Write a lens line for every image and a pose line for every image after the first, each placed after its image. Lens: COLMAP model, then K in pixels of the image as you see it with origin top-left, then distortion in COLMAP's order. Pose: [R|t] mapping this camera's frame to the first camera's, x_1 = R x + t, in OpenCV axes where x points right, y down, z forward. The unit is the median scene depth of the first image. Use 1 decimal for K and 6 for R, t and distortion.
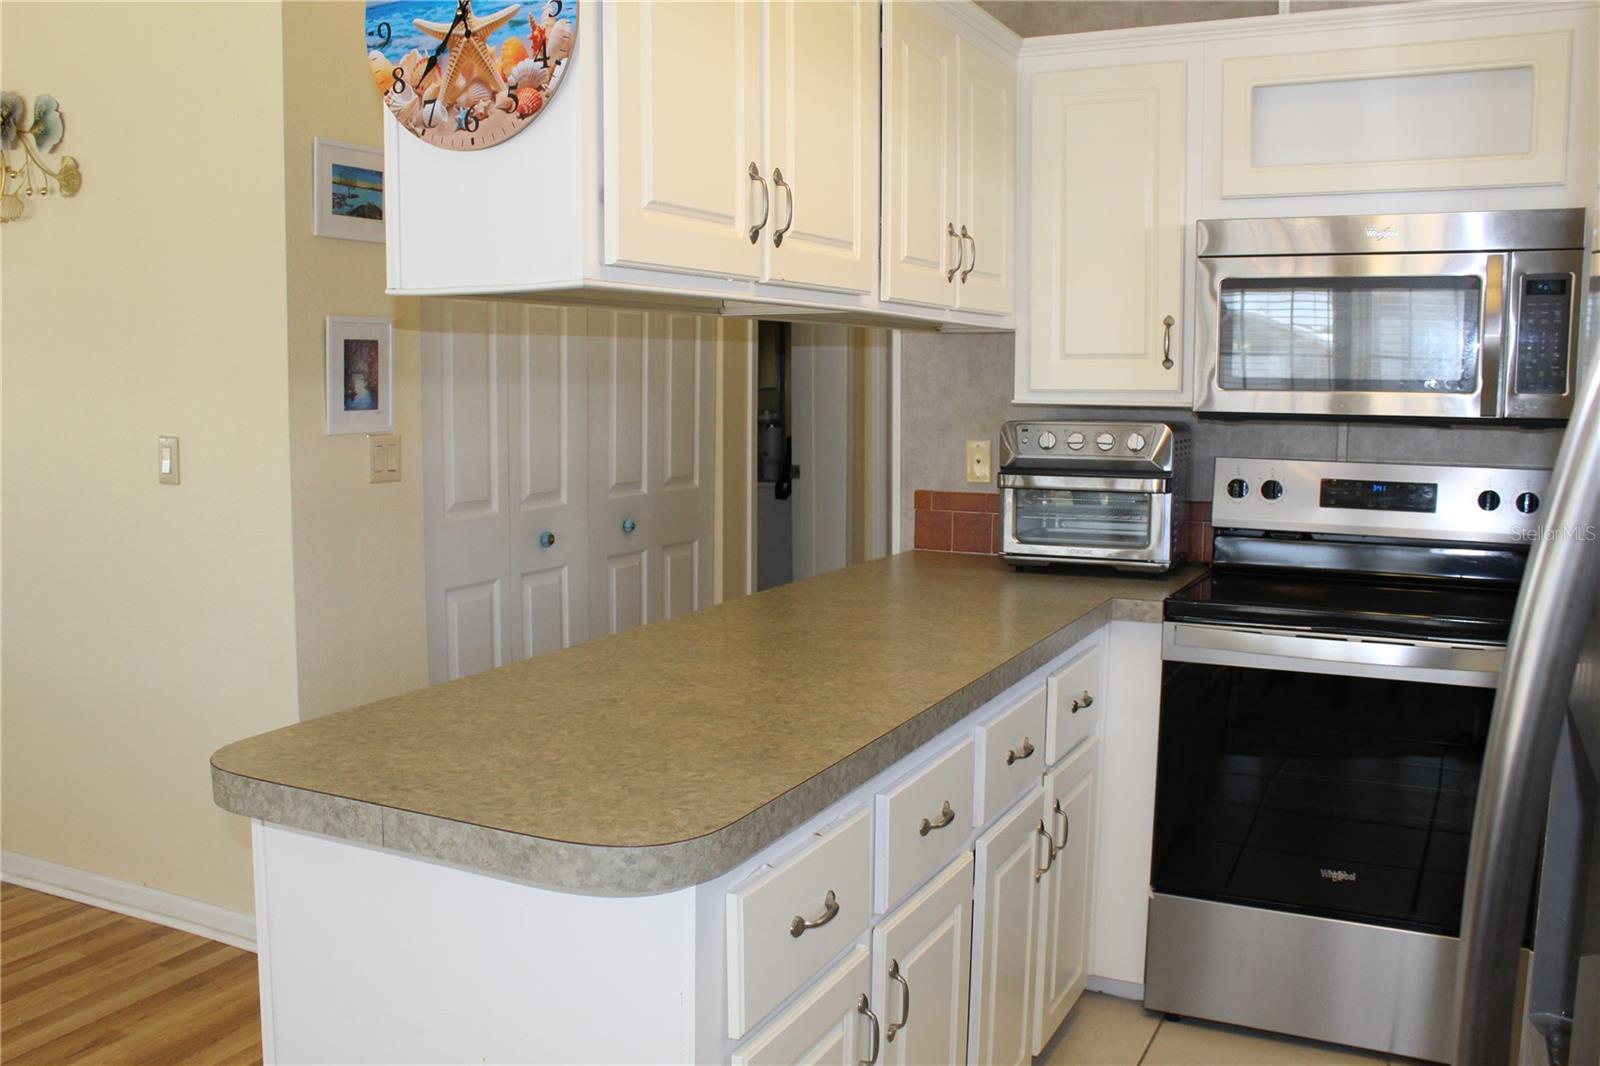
lens RADIAL K [[1402.0, 0, 797.8], [0, 1402.0, 536.5], [0, 0, 1]] dist [-0.106302, 0.016482]
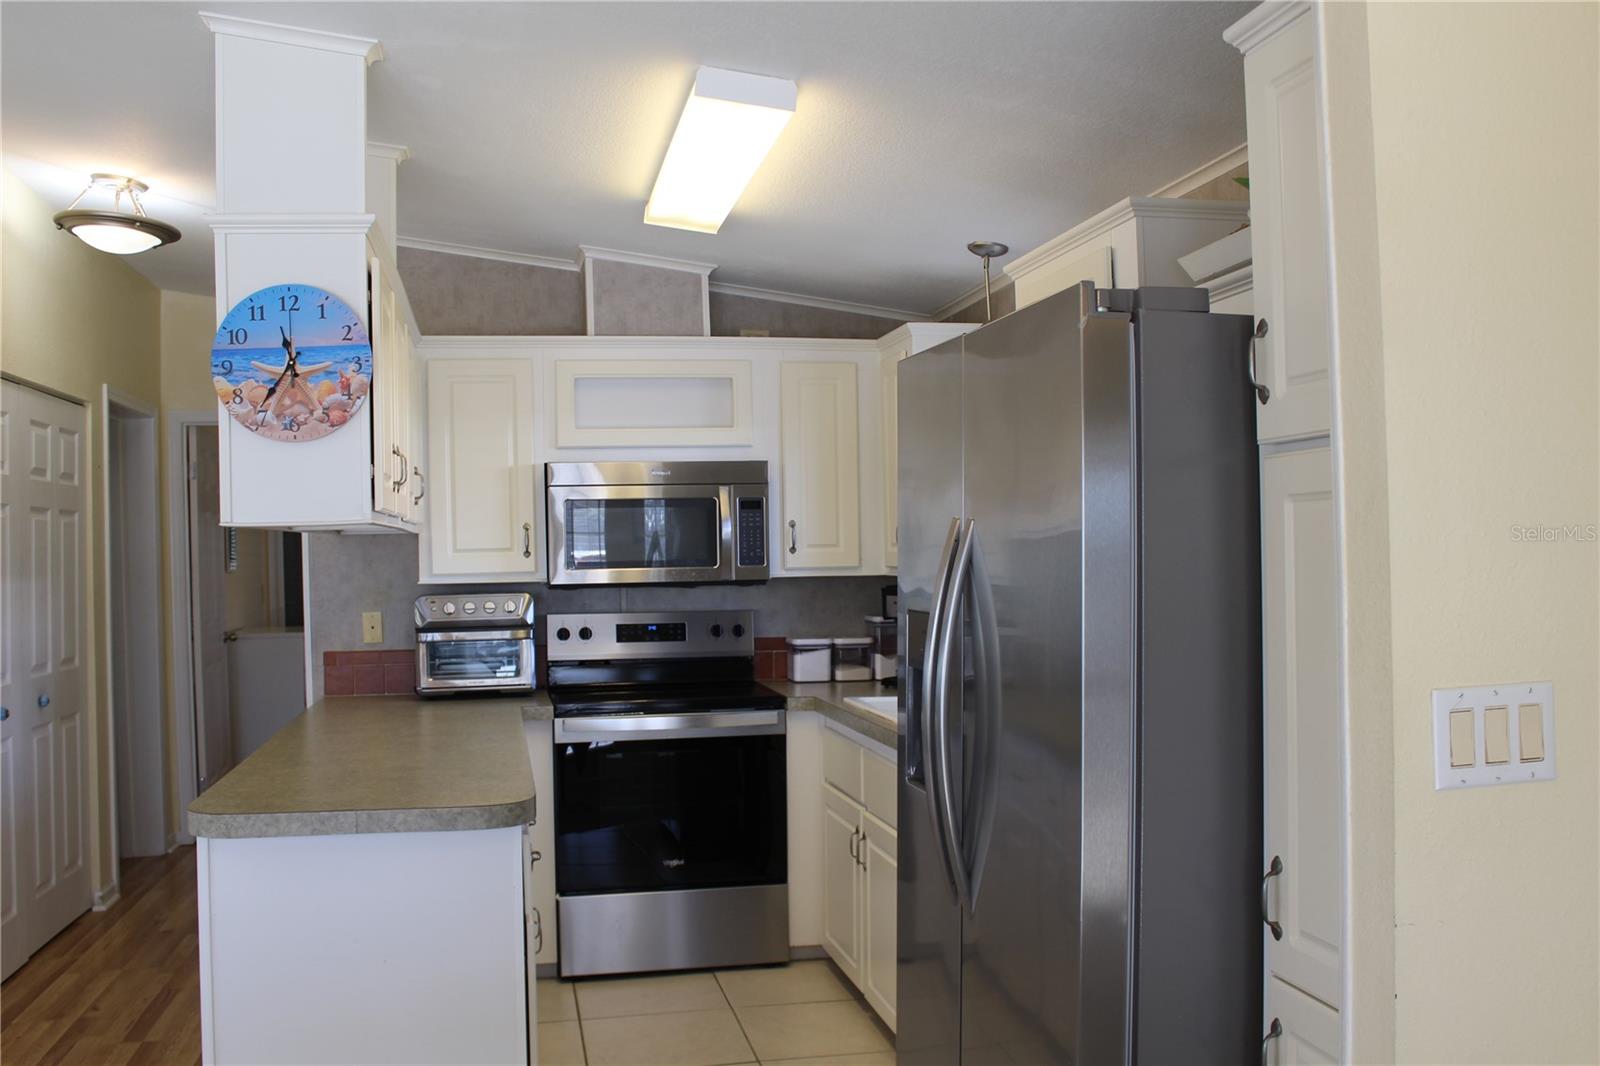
lens RADIAL K [[1402.0, 0, 800.0], [0, 1402.0, 533.3], [0, 0, 1]] dist [-0.106302, 0.016482]
pose [[0.784966, -0.012372, 0.619415, -0.783695], [0.091924, 0.991060, -0.096697, 0.050754], [-0.612681, 0.132843, 0.779086, -0.670052]]
